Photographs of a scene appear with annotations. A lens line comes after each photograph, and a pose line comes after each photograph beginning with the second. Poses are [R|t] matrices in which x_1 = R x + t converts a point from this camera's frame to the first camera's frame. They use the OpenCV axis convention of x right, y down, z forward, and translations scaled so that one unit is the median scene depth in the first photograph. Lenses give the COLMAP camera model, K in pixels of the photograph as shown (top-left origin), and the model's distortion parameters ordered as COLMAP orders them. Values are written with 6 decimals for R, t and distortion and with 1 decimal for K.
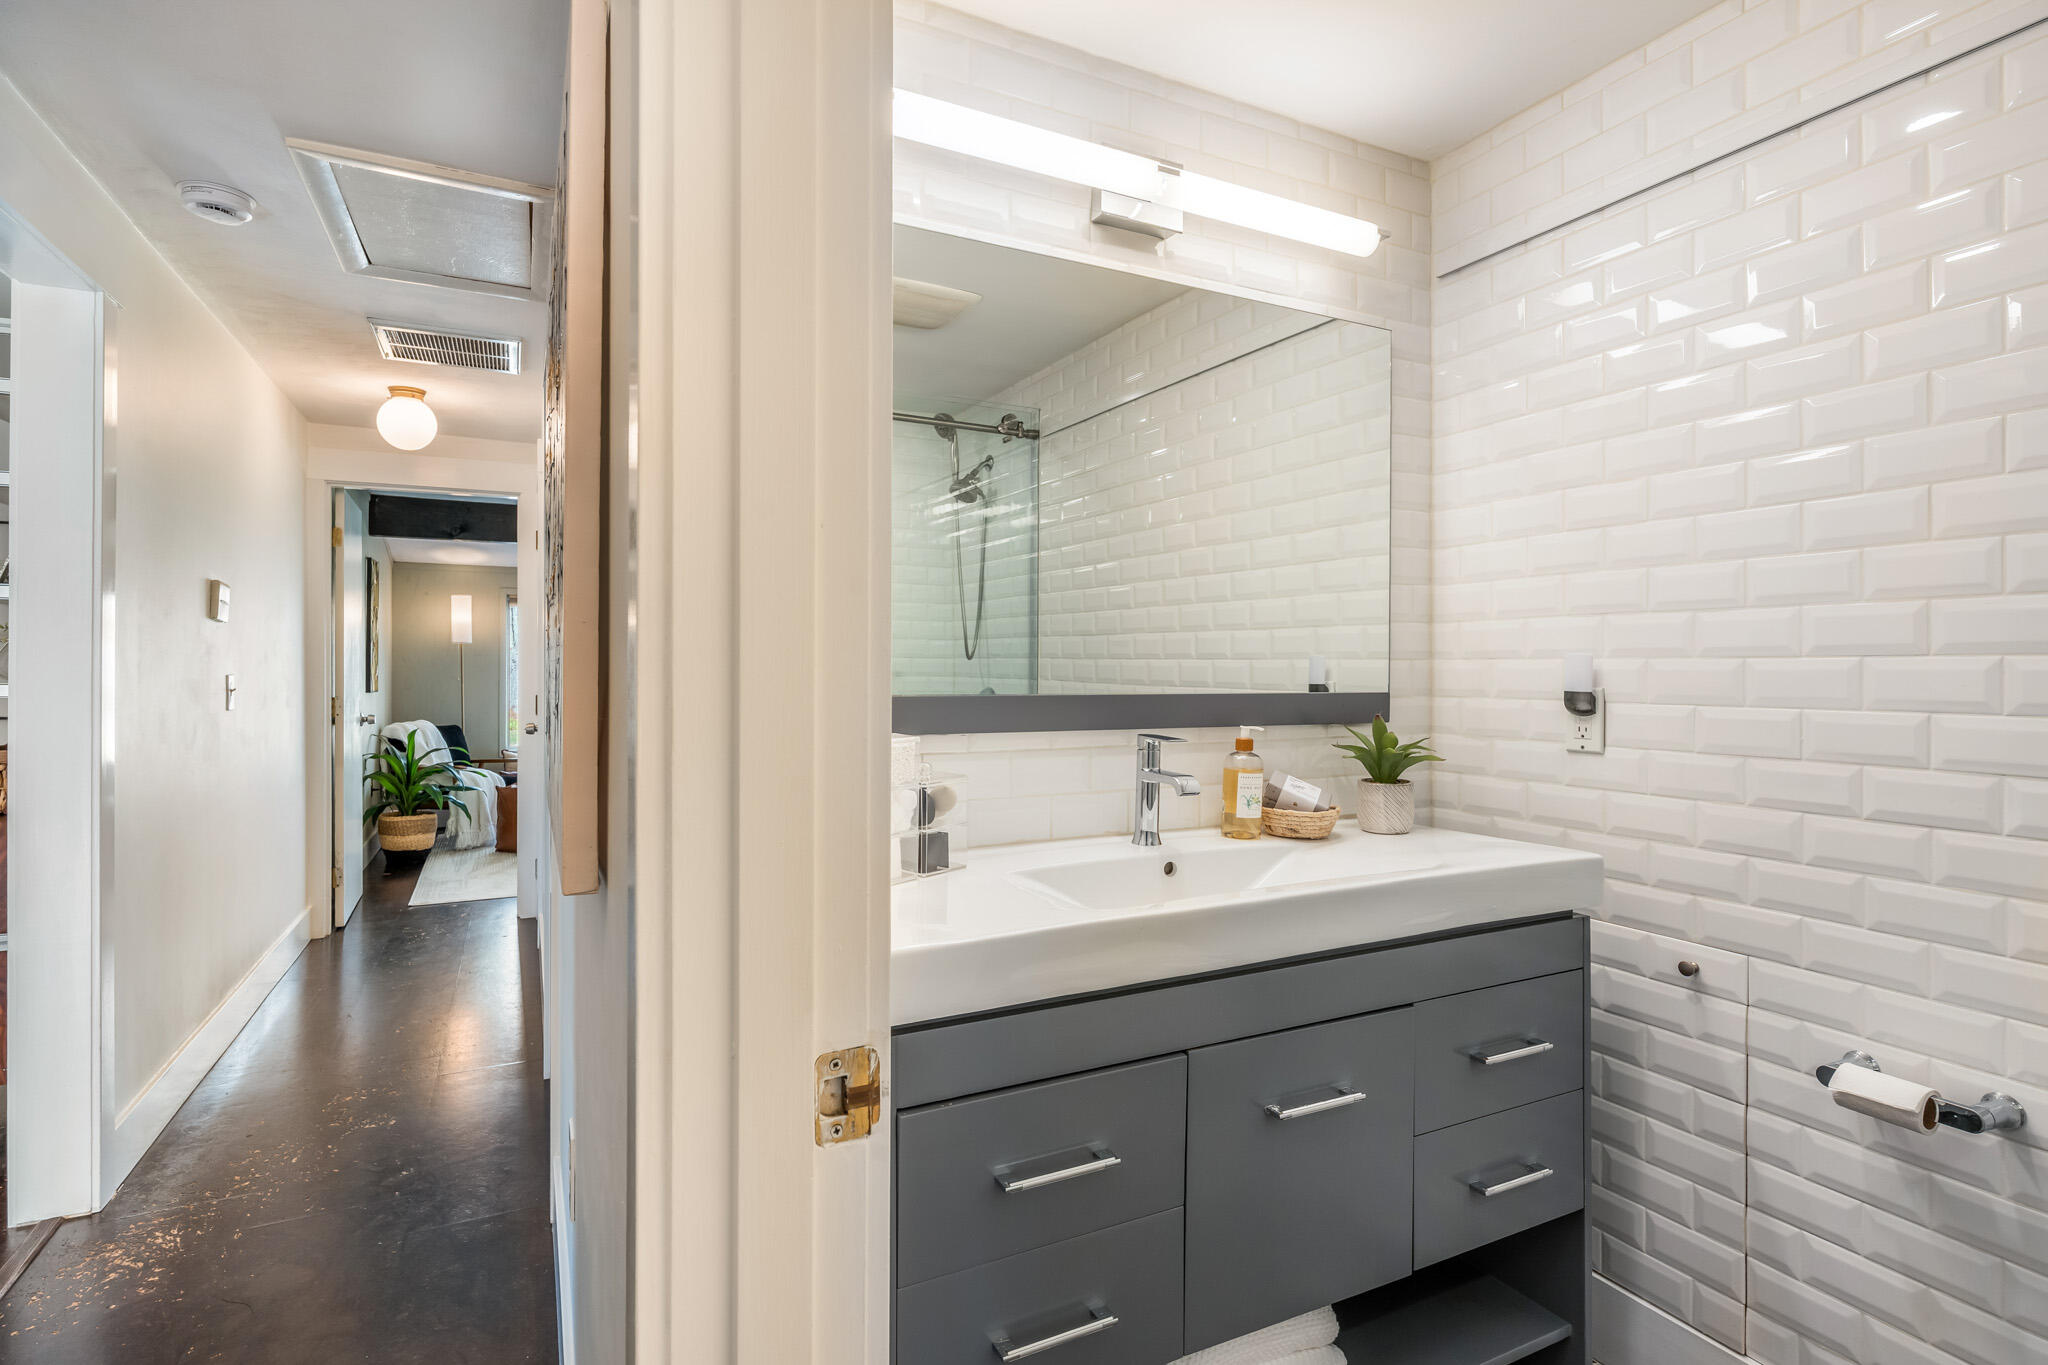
lens RADIAL K [[1014.7, 0, 1026.9], [0, 1014.7, 677.9], [0, 0, 1]] dist [0.000639, 0.000036]
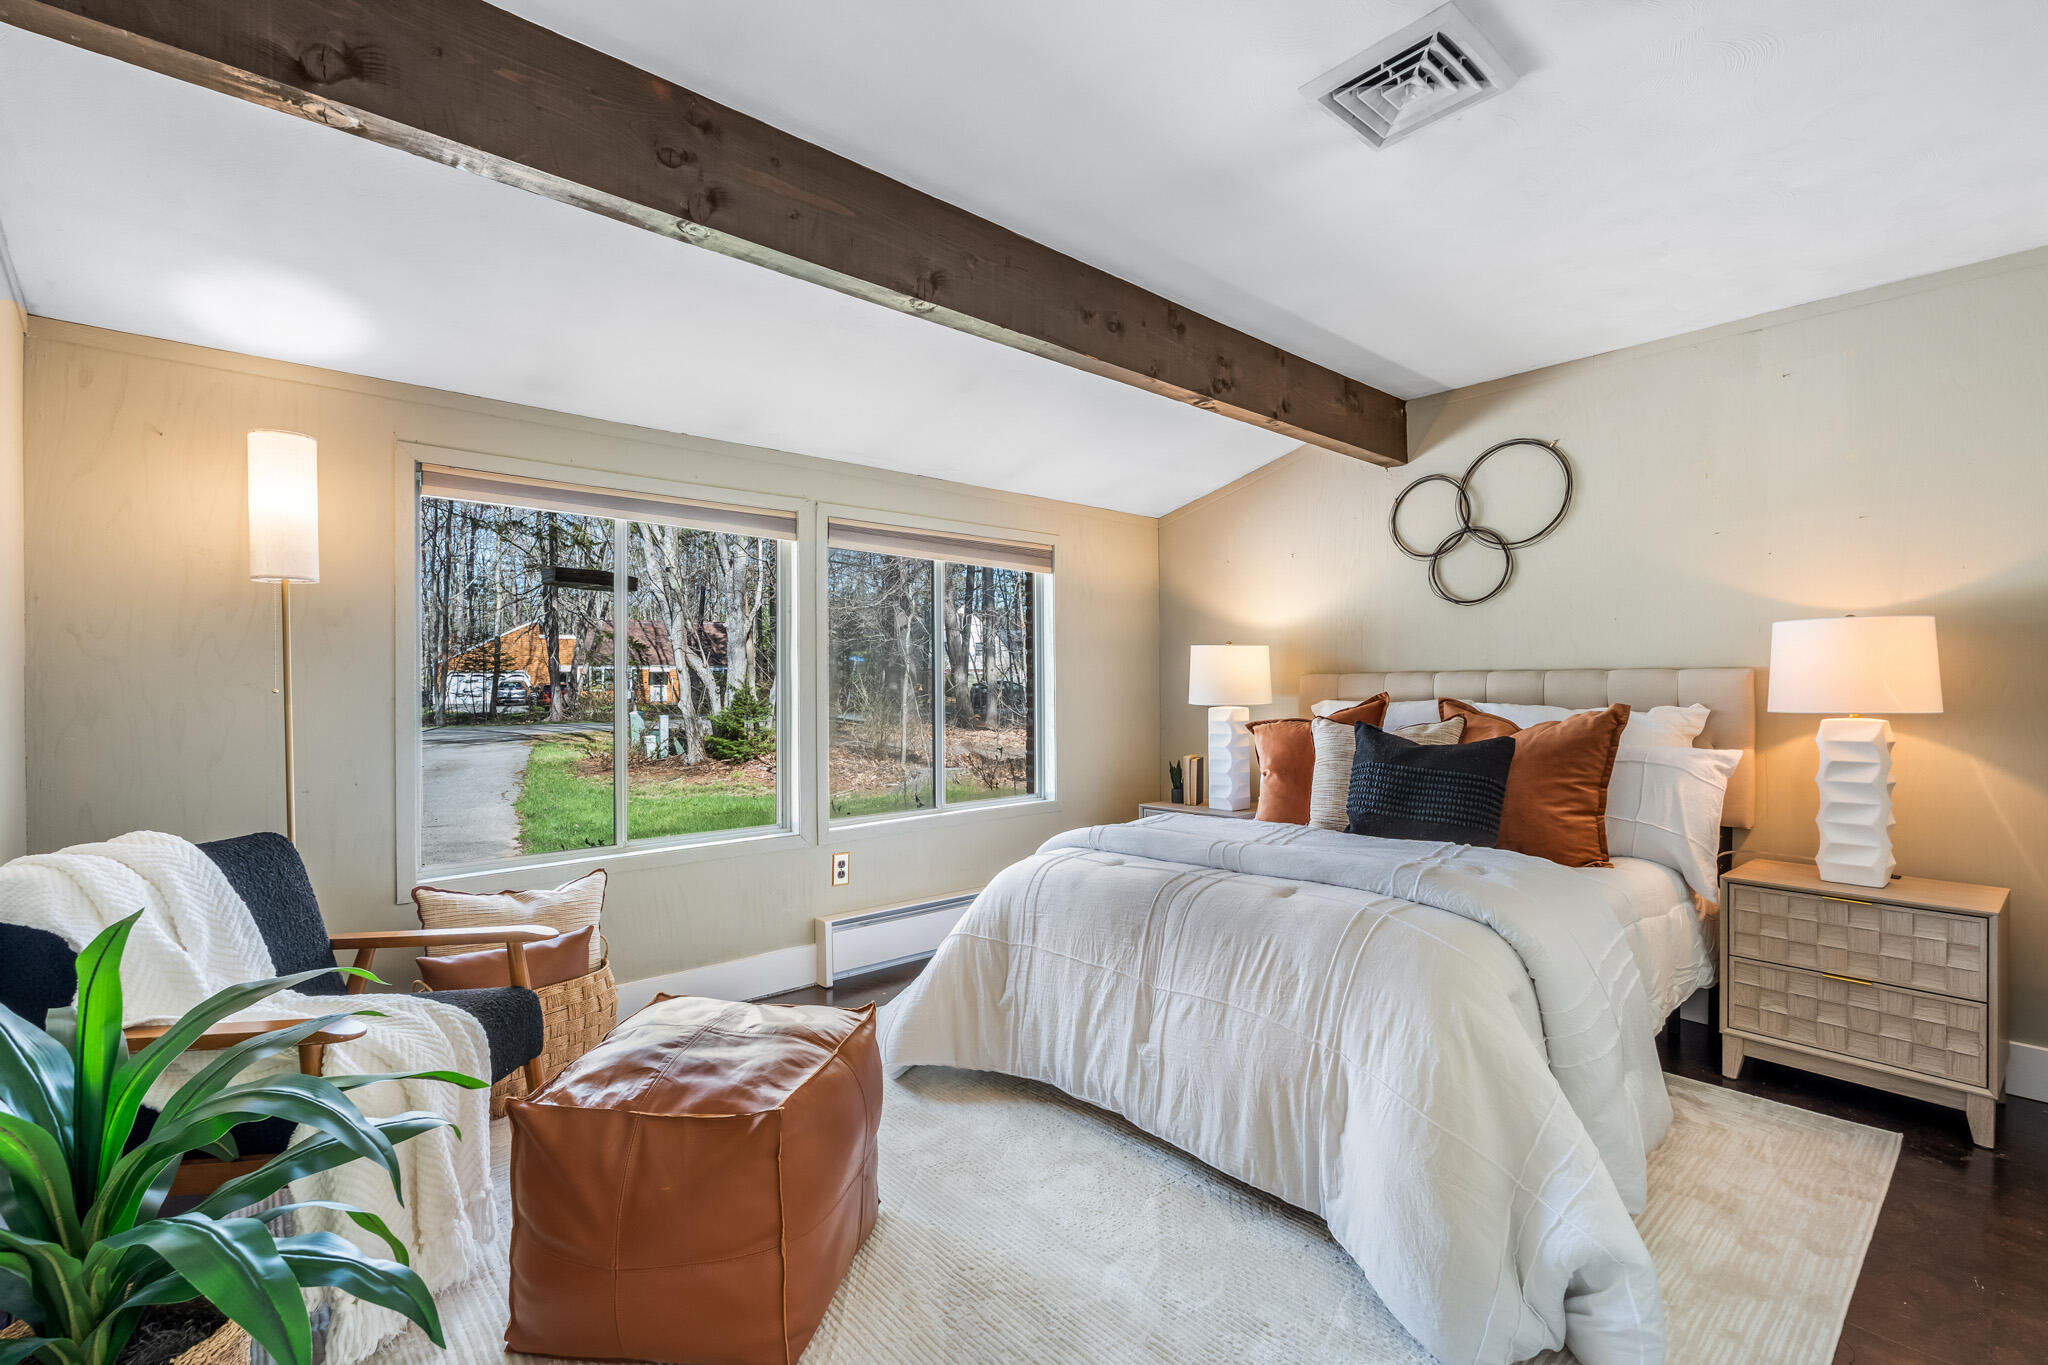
lens RADIAL K [[906.0, 0, 1023.4], [0, 906.0, 679.4], [0, 0, 1]] dist [-0.001365, -0.000185]
pose [[0.969669, -0.003996, 0.244387, -0.404310], [0.003227, 0.999989, 0.003548, -0.002973], [-0.244399, -0.002651, 0.969671, 0.669225]]
